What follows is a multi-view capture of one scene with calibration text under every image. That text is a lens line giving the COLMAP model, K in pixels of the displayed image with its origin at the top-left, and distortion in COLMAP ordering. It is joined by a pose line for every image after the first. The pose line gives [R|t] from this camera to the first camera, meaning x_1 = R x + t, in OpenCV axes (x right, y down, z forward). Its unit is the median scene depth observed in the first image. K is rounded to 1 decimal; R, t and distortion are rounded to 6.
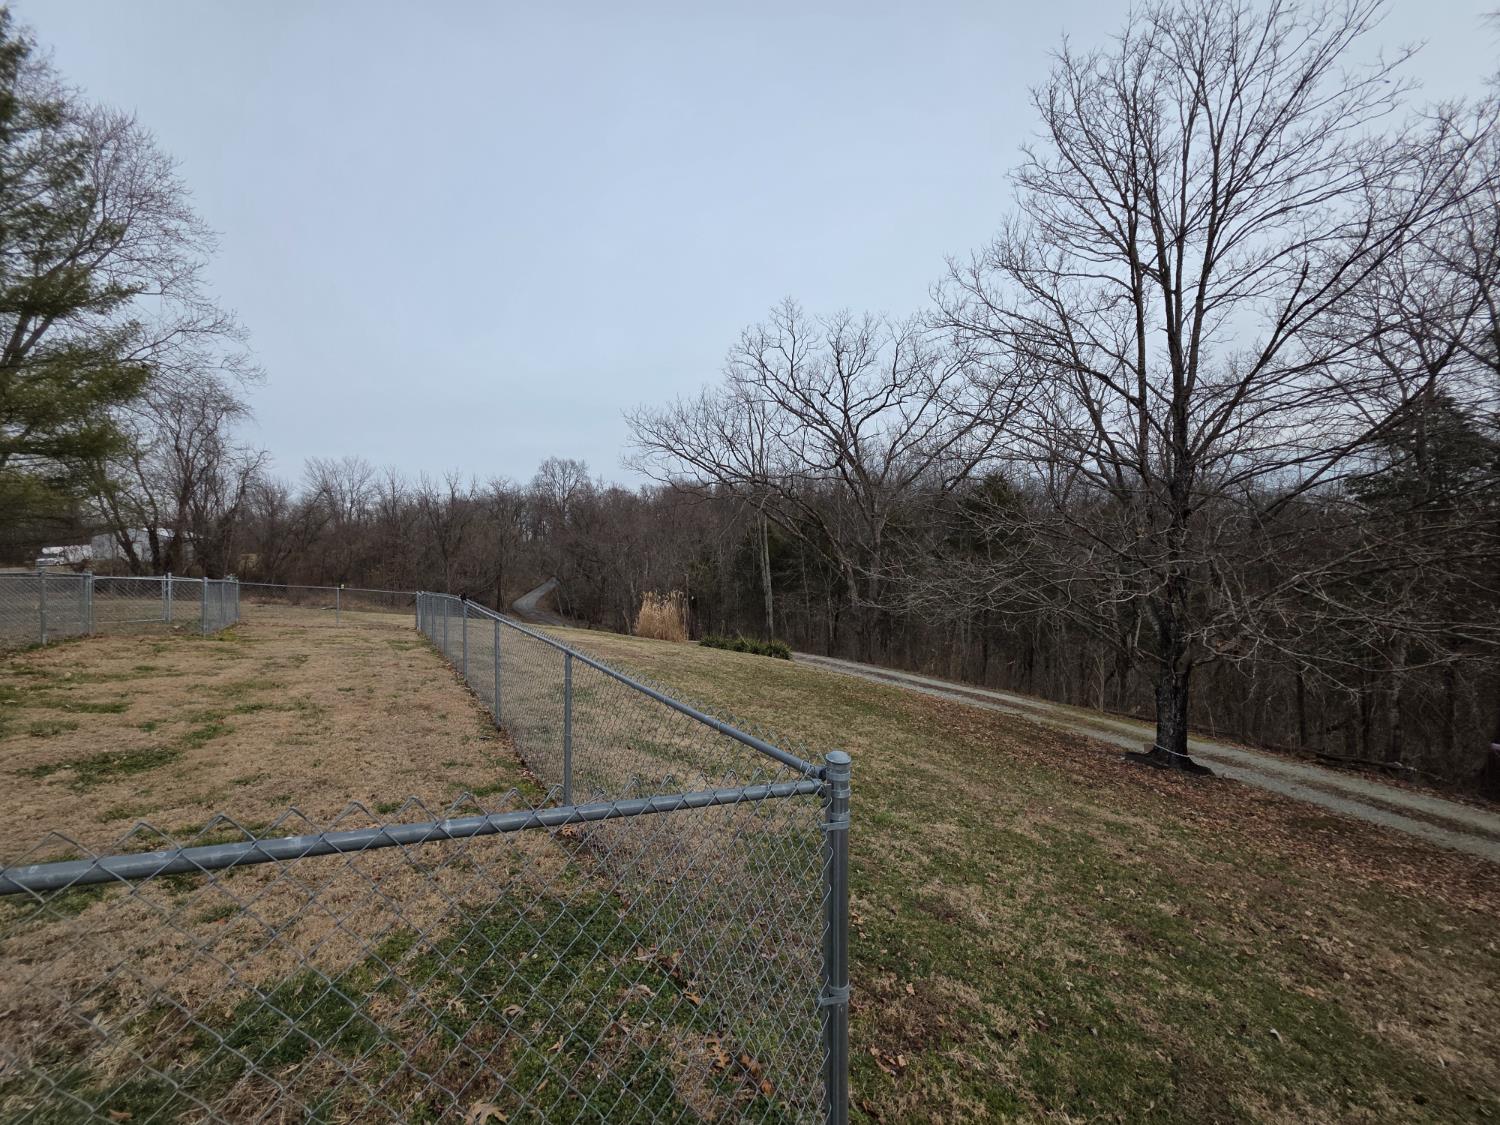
lens RADIAL K [[596.9, 0, 747.9], [0, 596.9, 558.7], [0, 0, 1]] dist [0.004684, -0.000984]
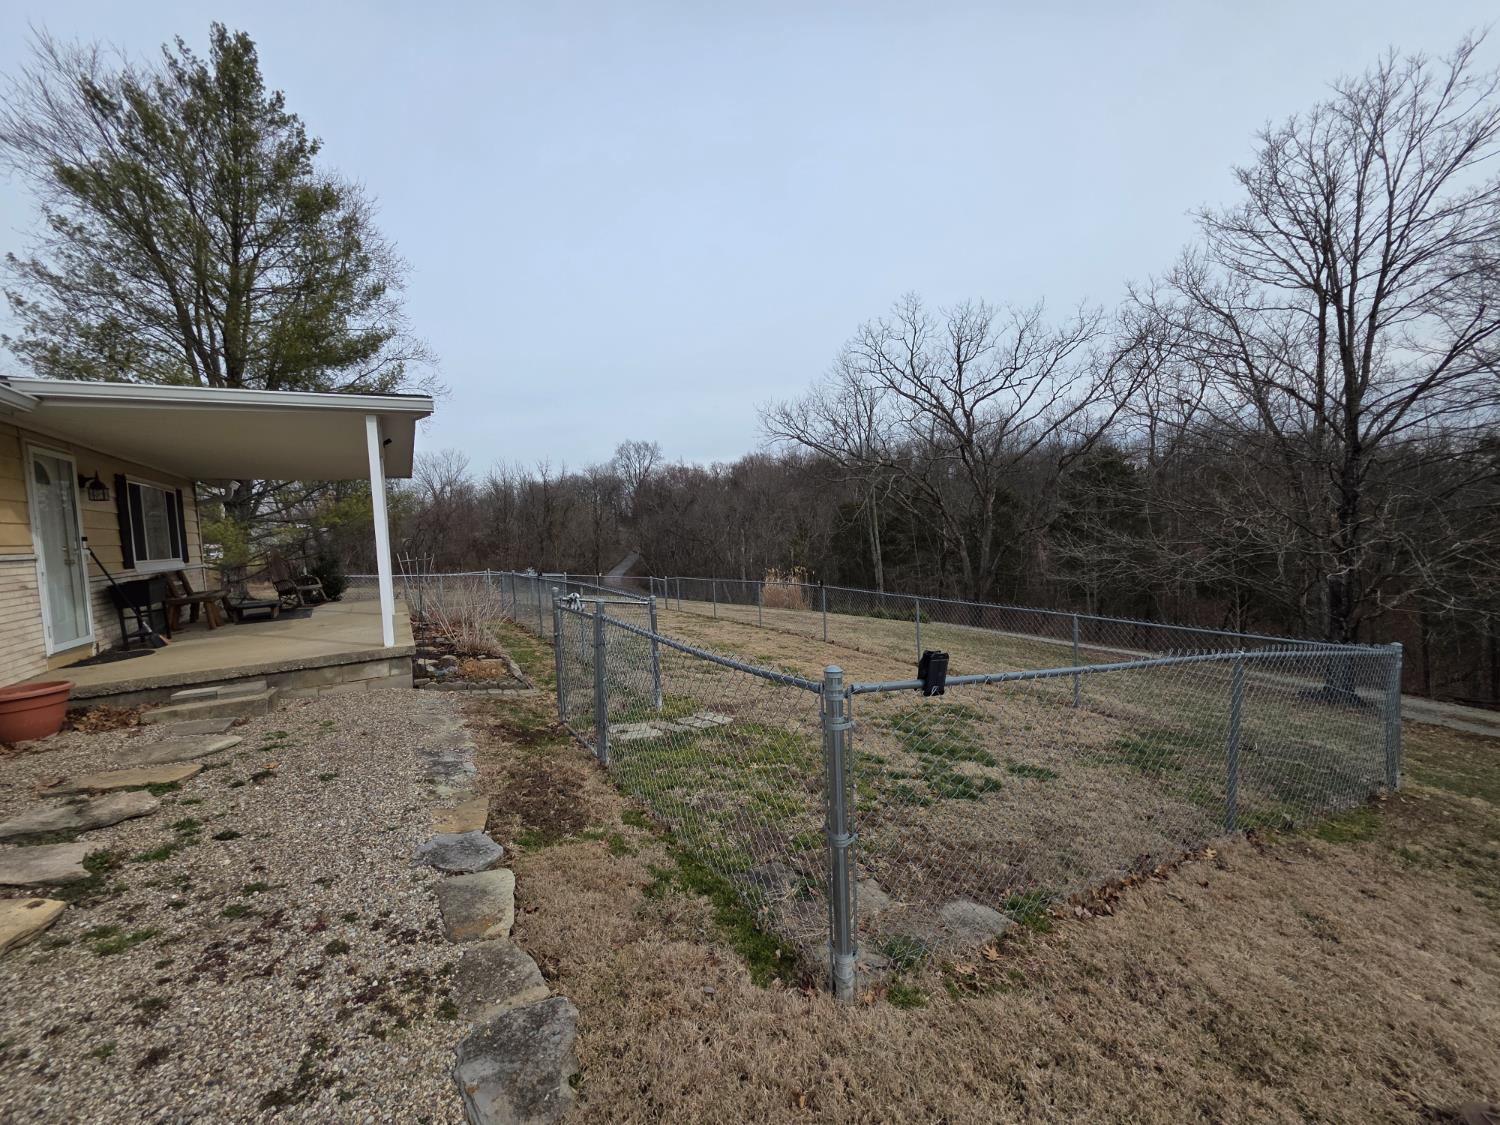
lens RADIAL K [[596.9, 0, 747.0], [0, 596.9, 555.4], [0, 0, 1]] dist [0.004684, -0.000984]
pose [[0.995733, -0.032779, -0.086257, -0.343004], [0.036462, 0.998474, 0.041470, -0.043685], [0.084766, -0.044438, 0.995409, -0.274279]]
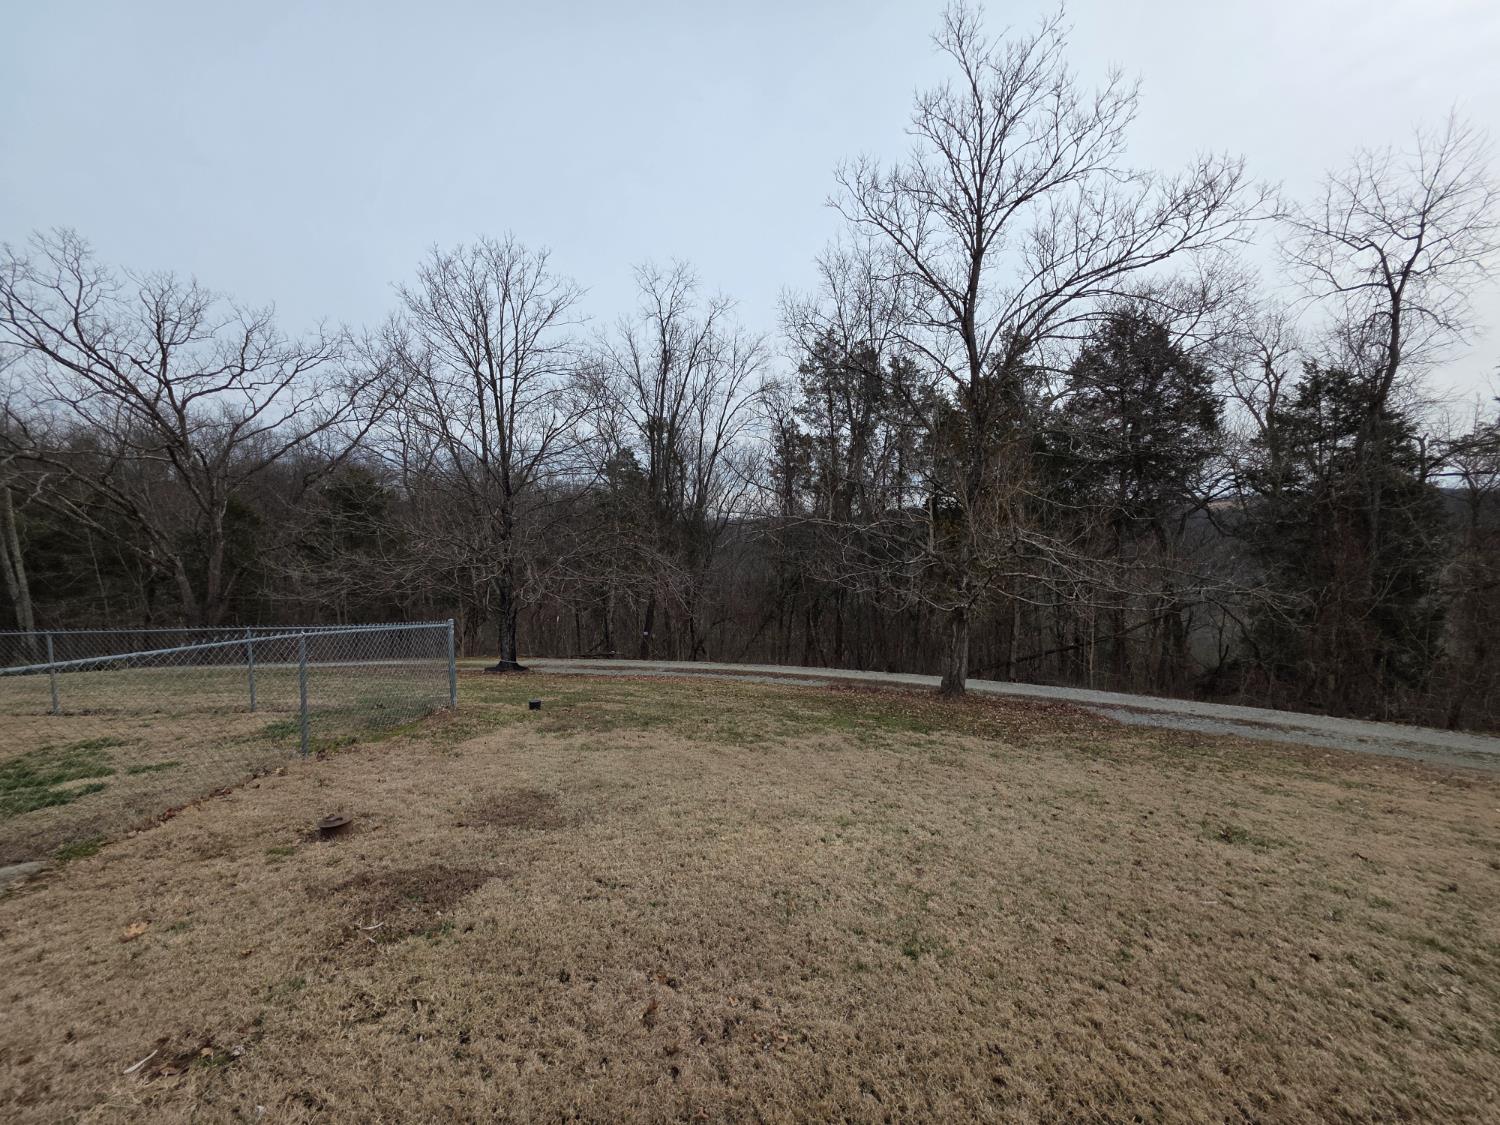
lens RADIAL K [[596.9, 0, 744.4], [0, 596.9, 559.1], [0, 0, 1]] dist [0.004684, -0.000984]
pose [[0.540565, -0.053414, 0.839605, -0.325724], [0.019271, 0.998507, 0.051116, -0.047240], [-0.841081, -0.011451, 0.540787, -0.458789]]
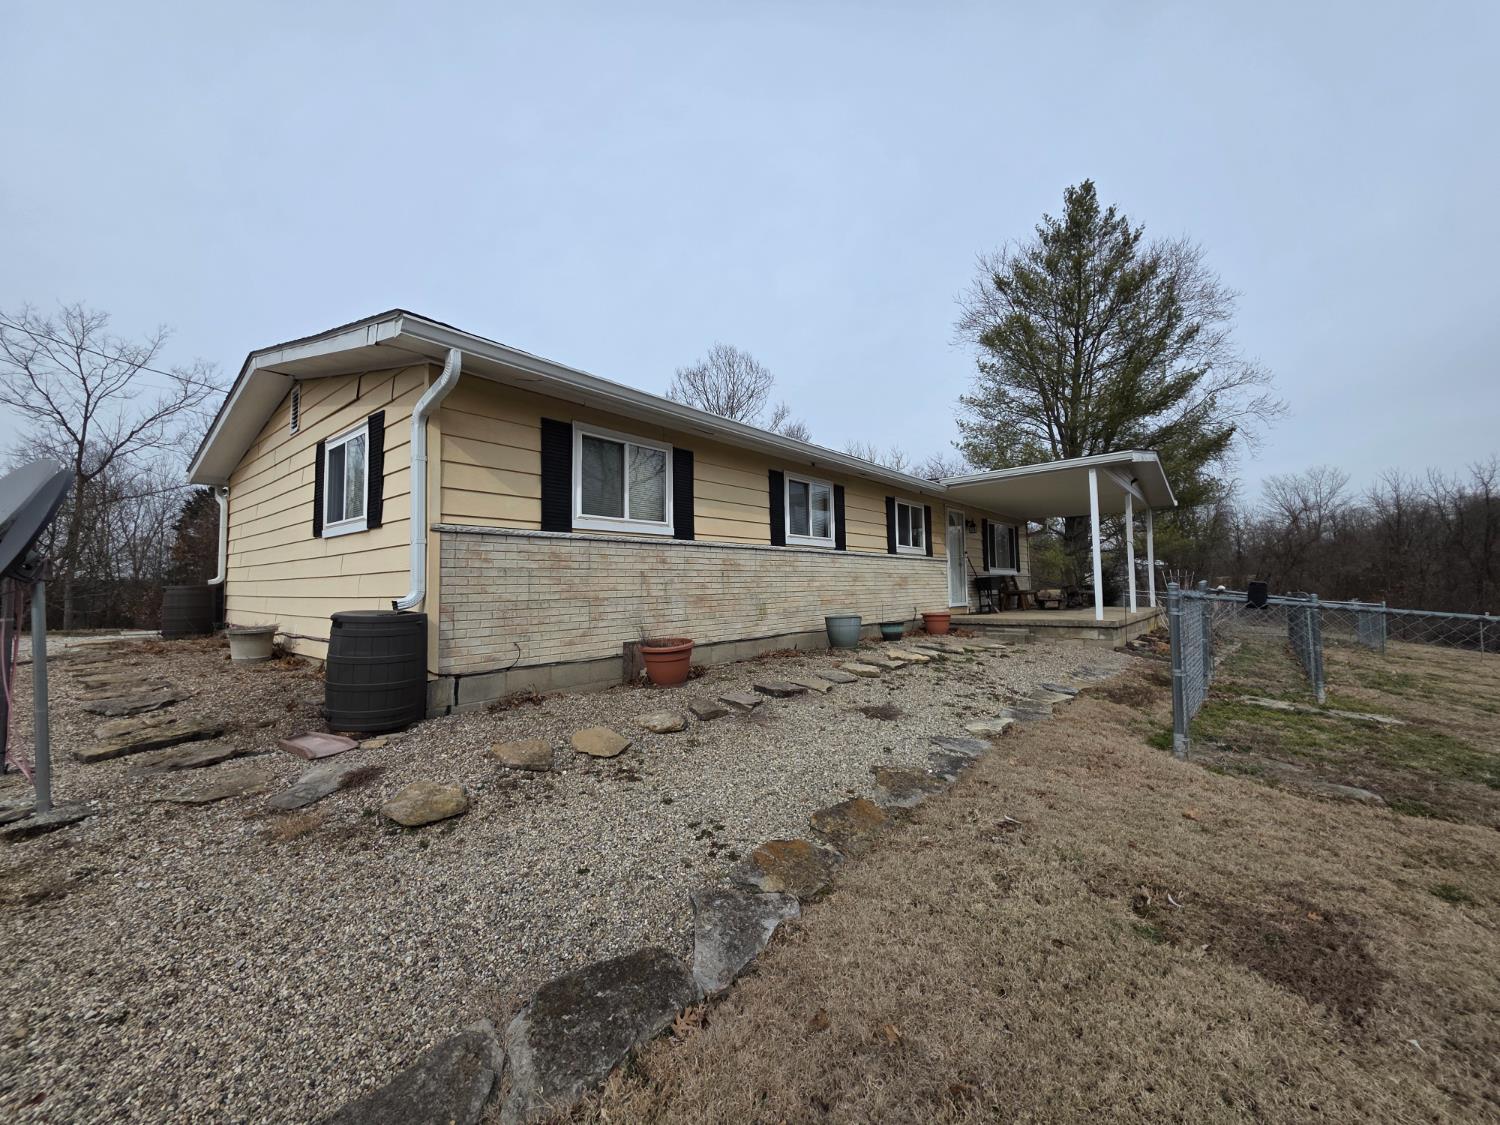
lens RADIAL K [[596.9, 0, 744.9], [0, 596.9, 559.3], [0, 0, 1]] dist [0.004684, -0.000984]
pose [[0.245360, -0.044296, -0.968419, -0.093404], [0.007303, 0.999012, -0.043845, -0.007199], [0.969404, 0.003685, 0.245441, -0.404737]]
